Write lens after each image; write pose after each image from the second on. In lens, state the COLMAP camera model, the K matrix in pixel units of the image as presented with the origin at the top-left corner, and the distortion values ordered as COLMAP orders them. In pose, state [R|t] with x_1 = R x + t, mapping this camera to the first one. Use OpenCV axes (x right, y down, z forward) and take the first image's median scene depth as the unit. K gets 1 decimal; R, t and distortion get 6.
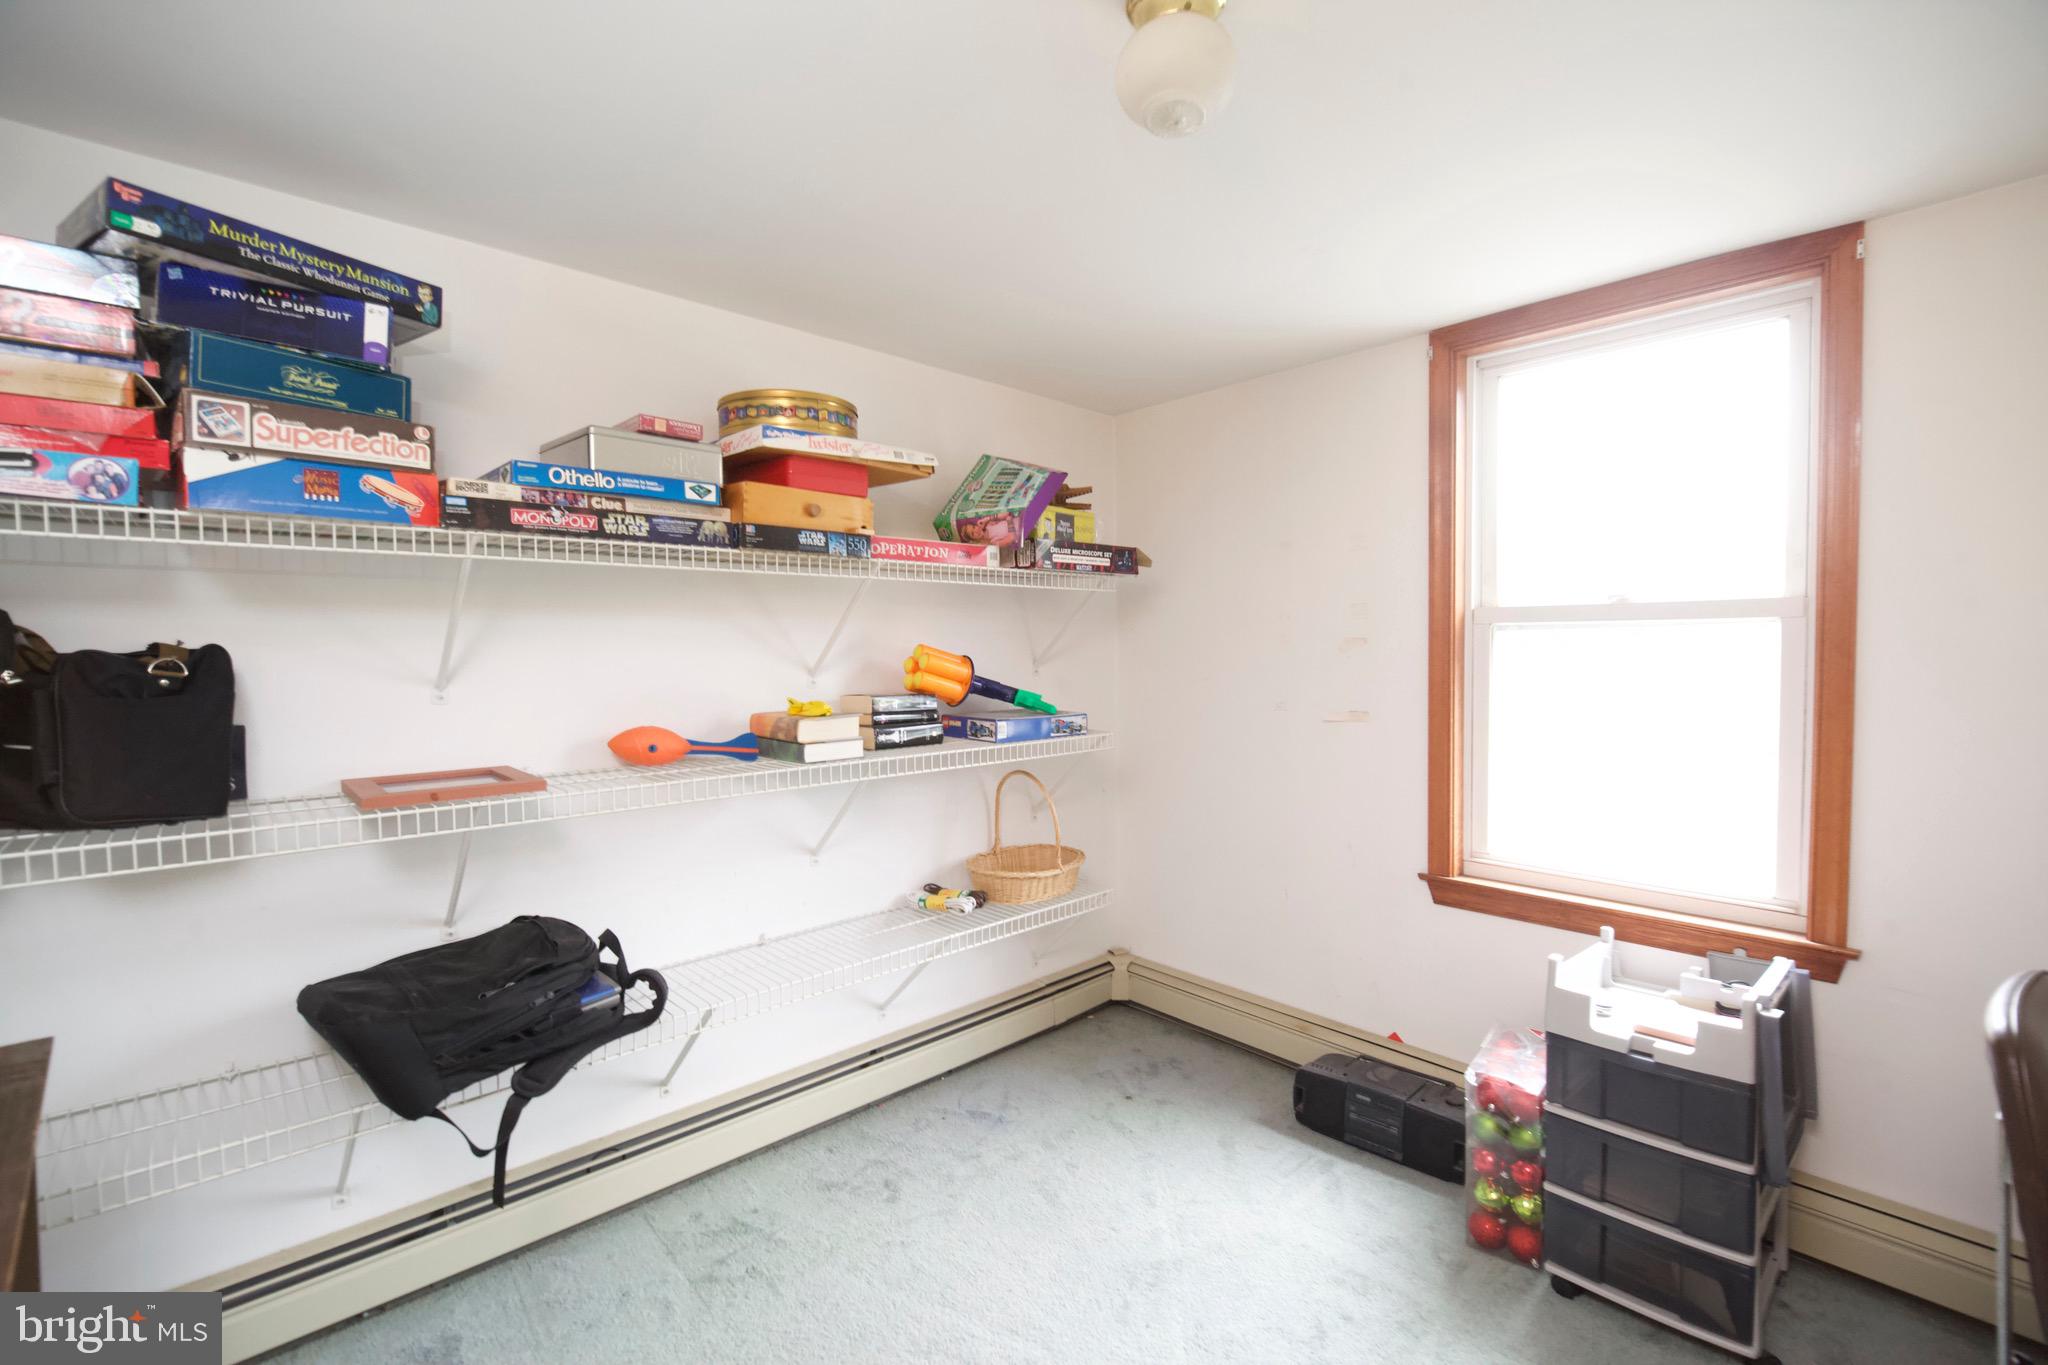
lens RADIAL K [[886.3, 0, 1021.9], [0, 886.3, 677.2], [0, 0, 1]] dist [-0.010283, -0.001351]
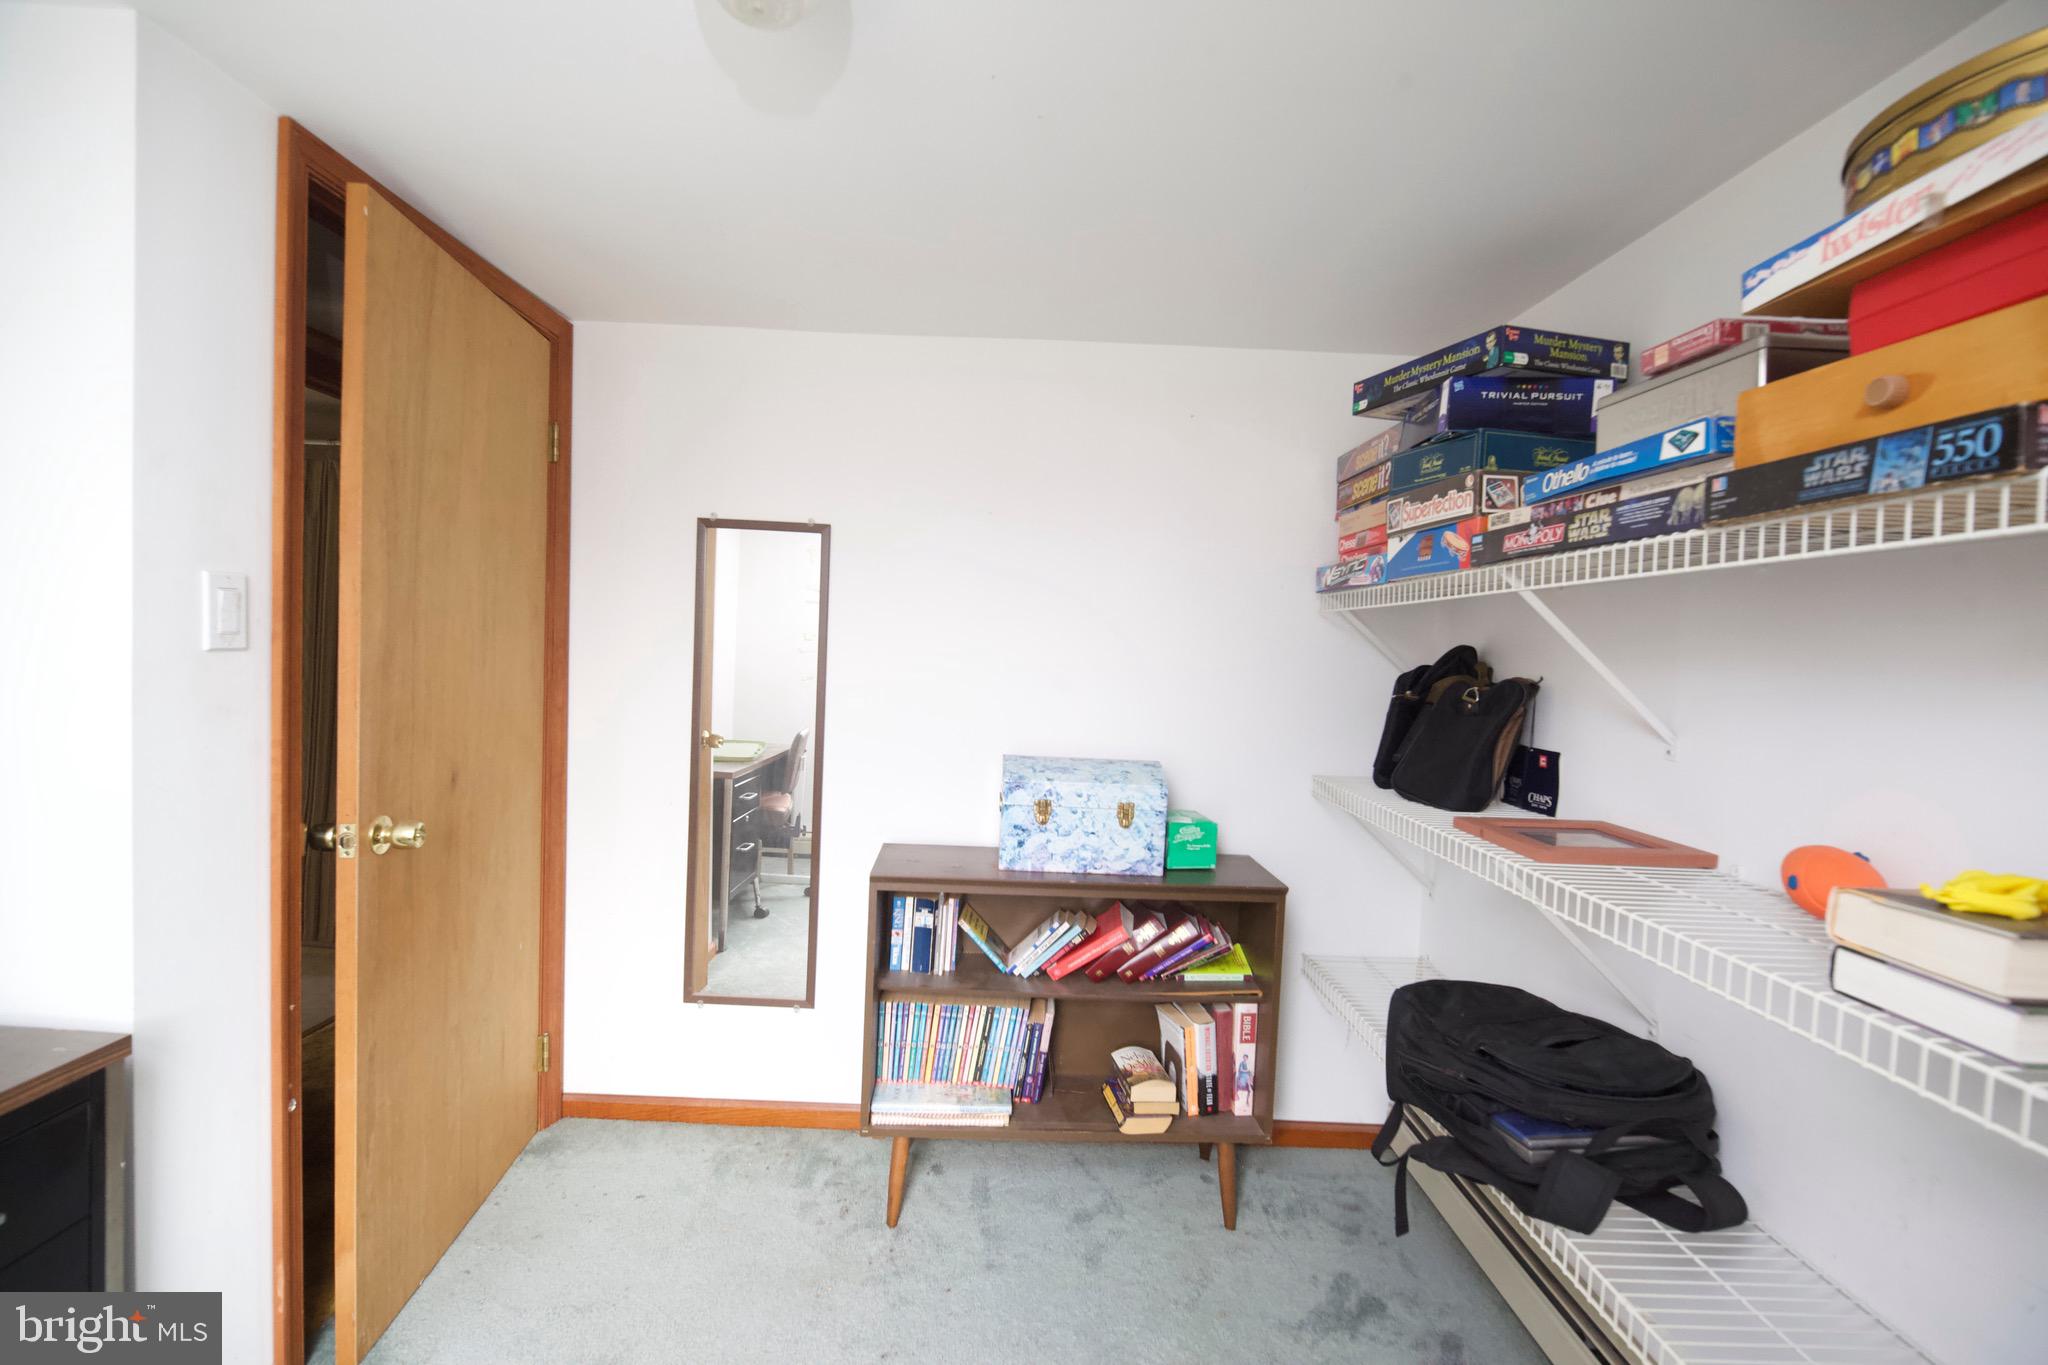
lens RADIAL K [[886.3, 0, 1021.9], [0, 886.3, 677.2], [0, 0, 1]] dist [-0.010283, -0.001351]
pose [[-0.679385, 0.026565, -0.733301, 0.378050], [-0.029208, 0.997573, 0.063199, -0.076315], [0.733201, 0.064355, -0.676960, 1.090491]]
